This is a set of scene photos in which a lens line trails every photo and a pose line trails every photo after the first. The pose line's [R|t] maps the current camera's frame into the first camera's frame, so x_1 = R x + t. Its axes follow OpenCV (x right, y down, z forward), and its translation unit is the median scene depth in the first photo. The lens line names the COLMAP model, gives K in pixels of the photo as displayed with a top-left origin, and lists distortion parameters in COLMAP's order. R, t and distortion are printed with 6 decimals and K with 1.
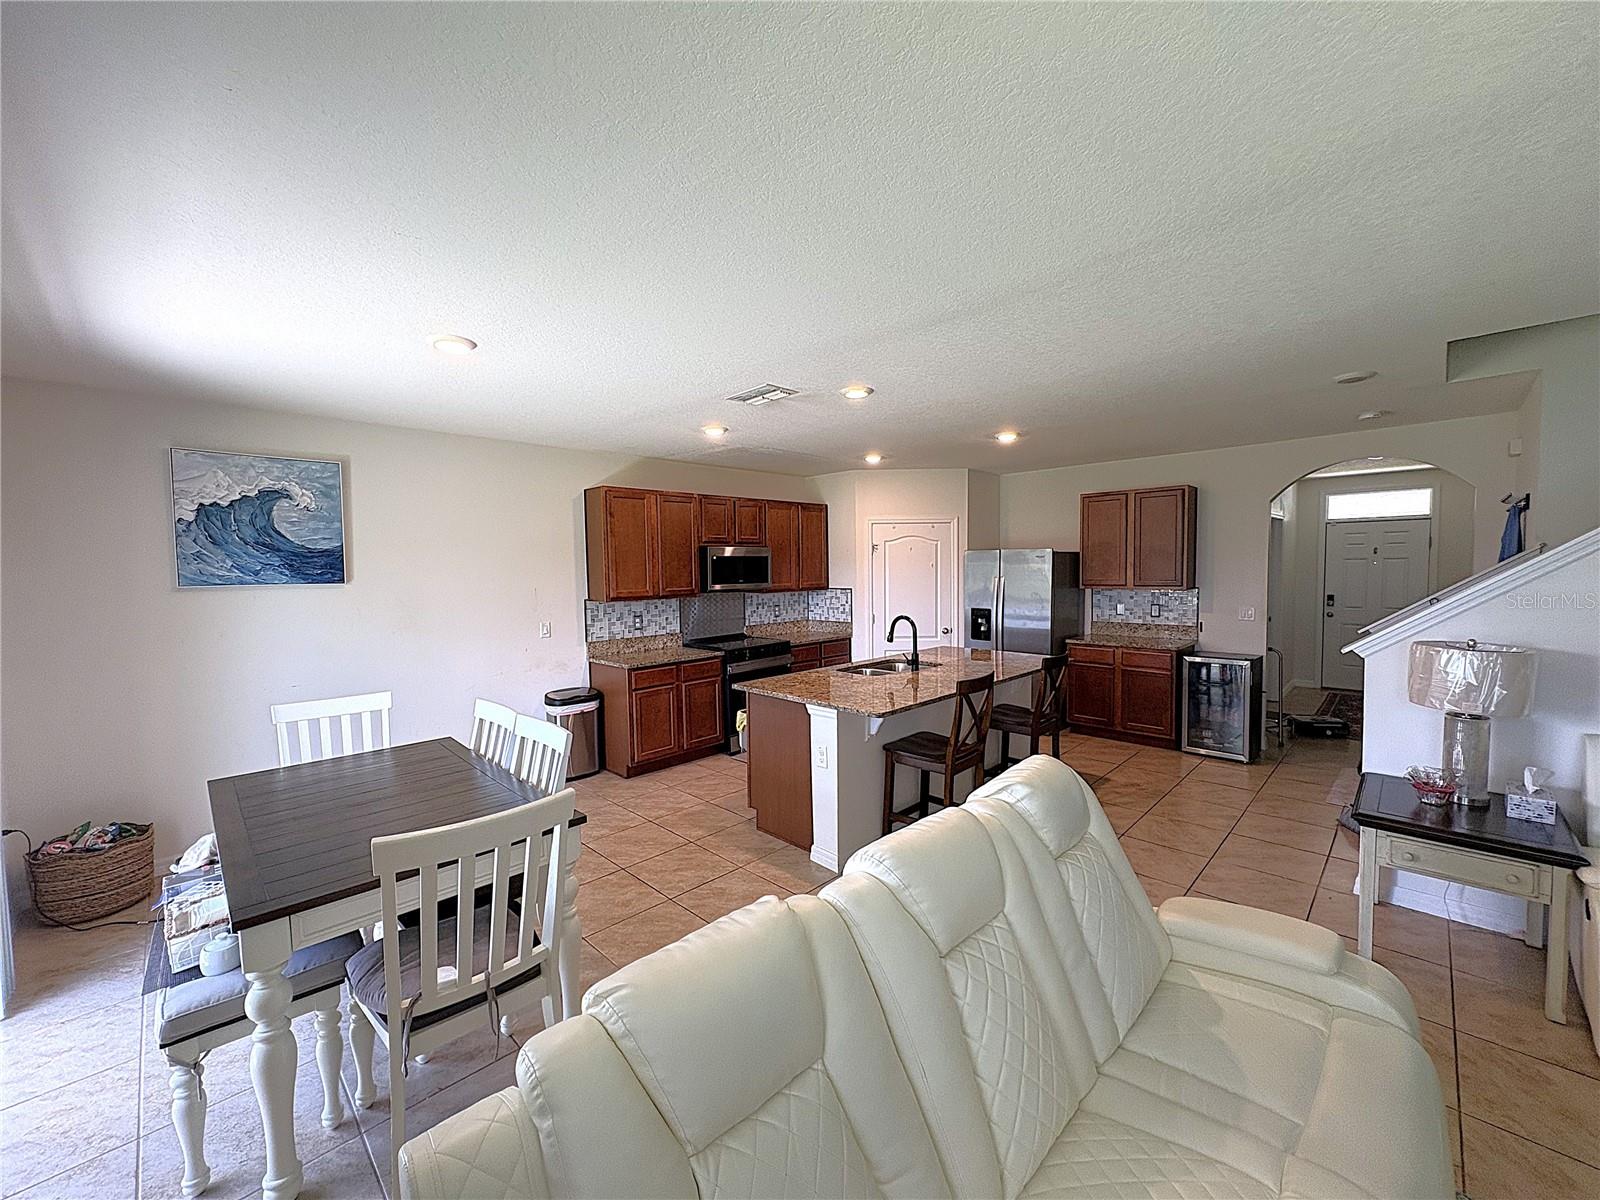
lens RADIAL K [[635.7, 0, 800.0], [0, 635.7, 600.0], [0, 0, 1]] dist [0.000354, -0.000015]
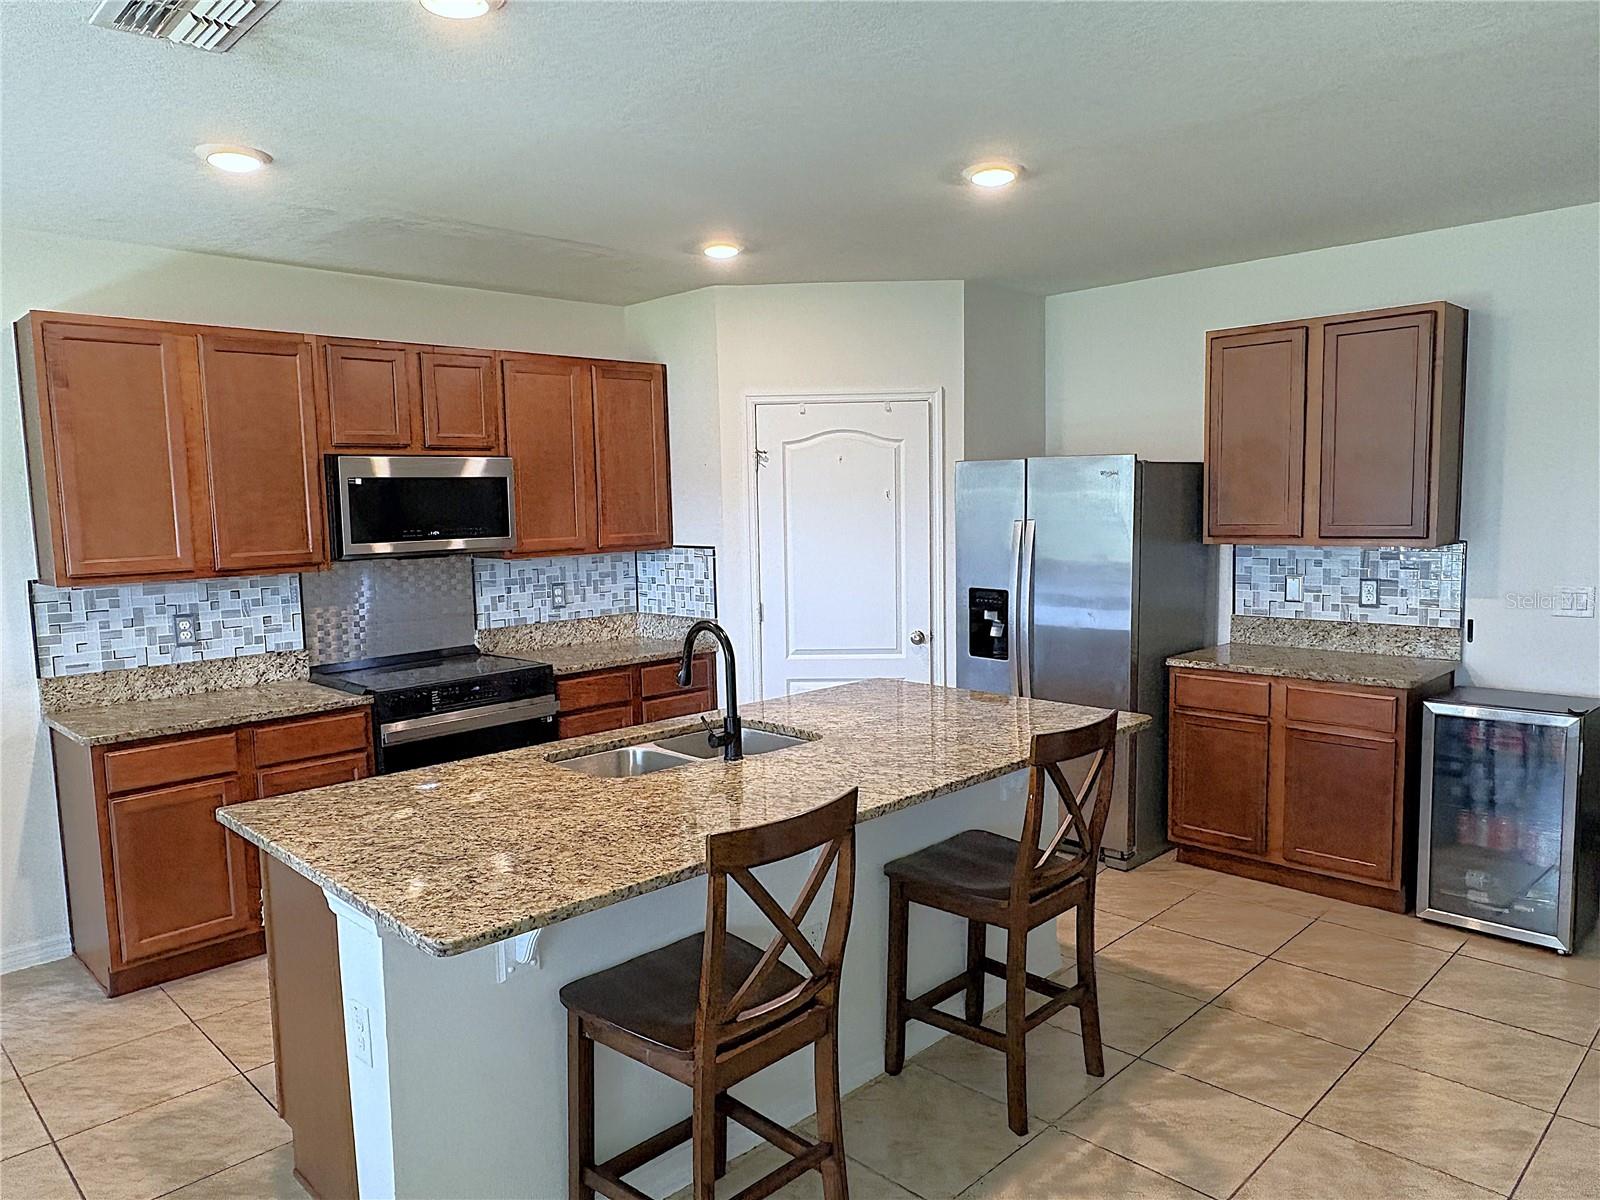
lens RADIAL K [[1089.5, 0, 800.0], [0, 1089.5, 600.0], [0, 0, 1]] dist [0.000055, -0.000844]
pose [[0.999881, -0.006771, -0.013883, 0.181651], [0.007334, 0.999136, 0.040907, -0.013130], [0.013594, -0.041004, 0.999067, 0.246517]]
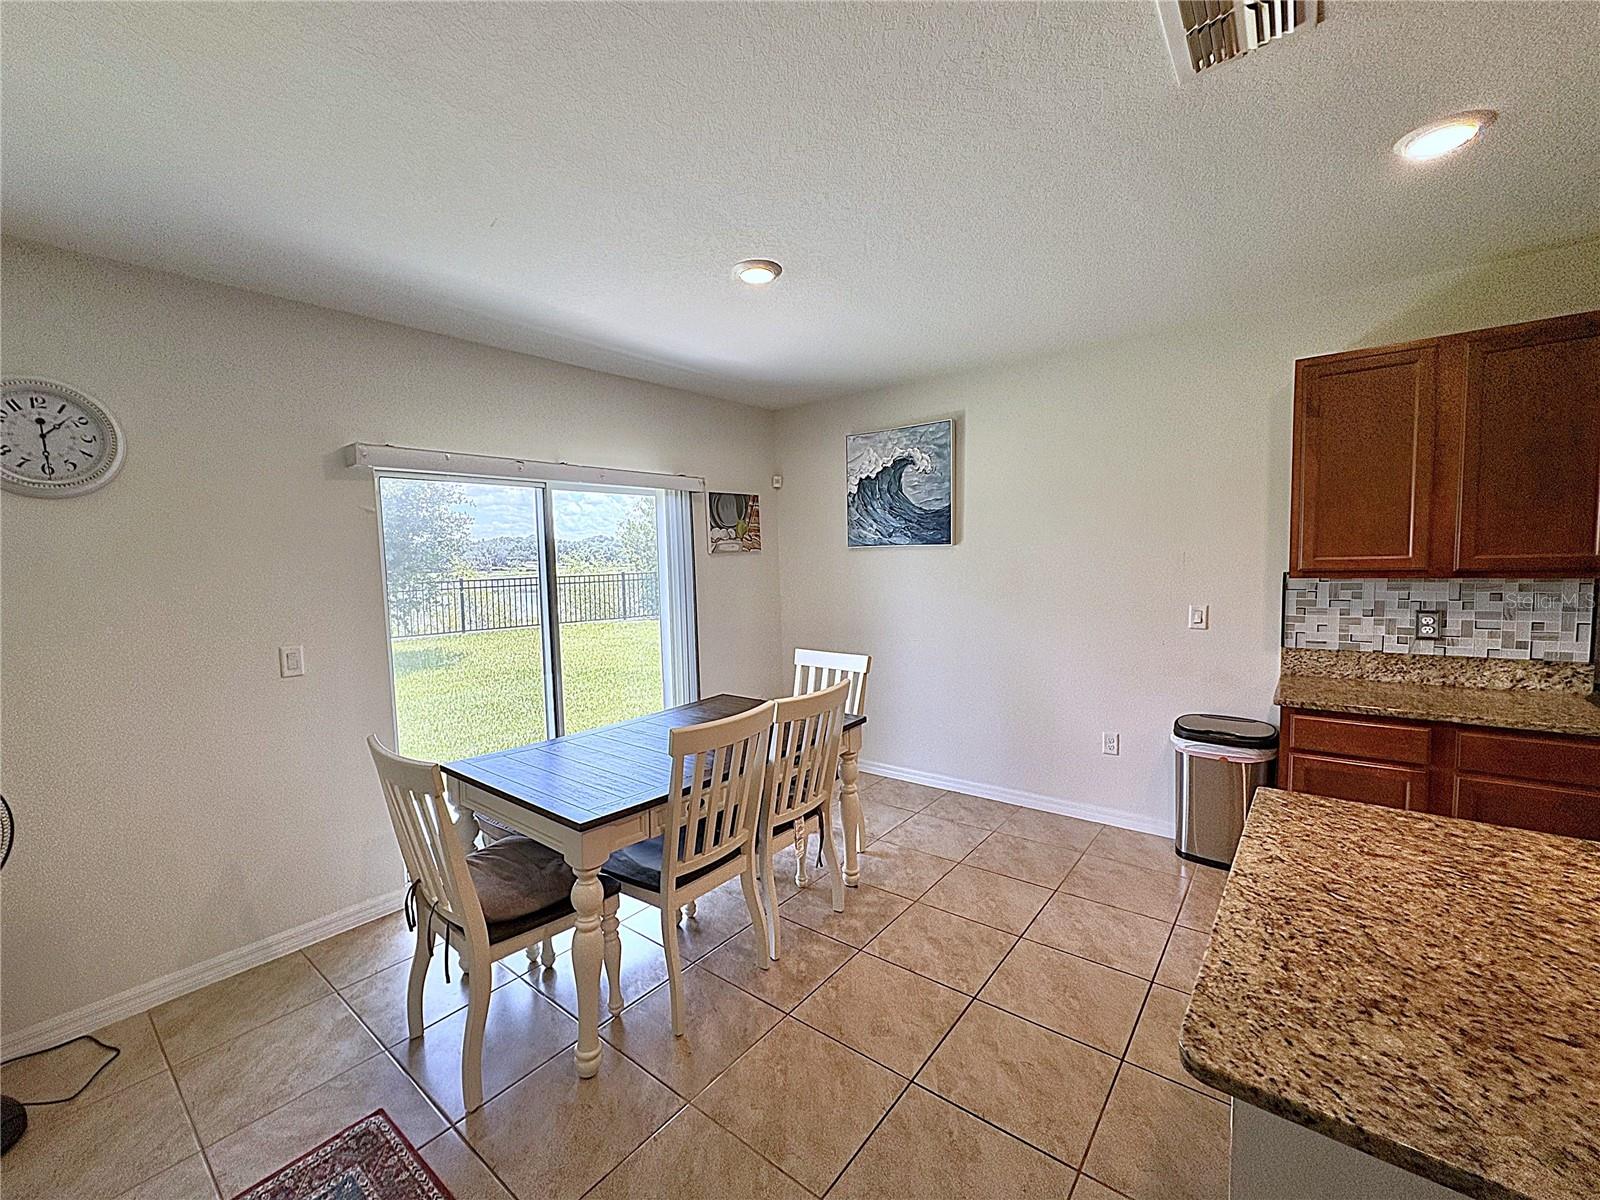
lens RADIAL K [[664.5, 0, 768.4], [0, 664.5, 605.0], [0, 0, 1]] dist [0.000576, 0.000348]
pose [[0.080783, 0.087194, -0.992911, 0.201409], [-0.026830, 0.995996, 0.085282, -0.009209], [0.996371, 0.019750, 0.082799, 0.455581]]
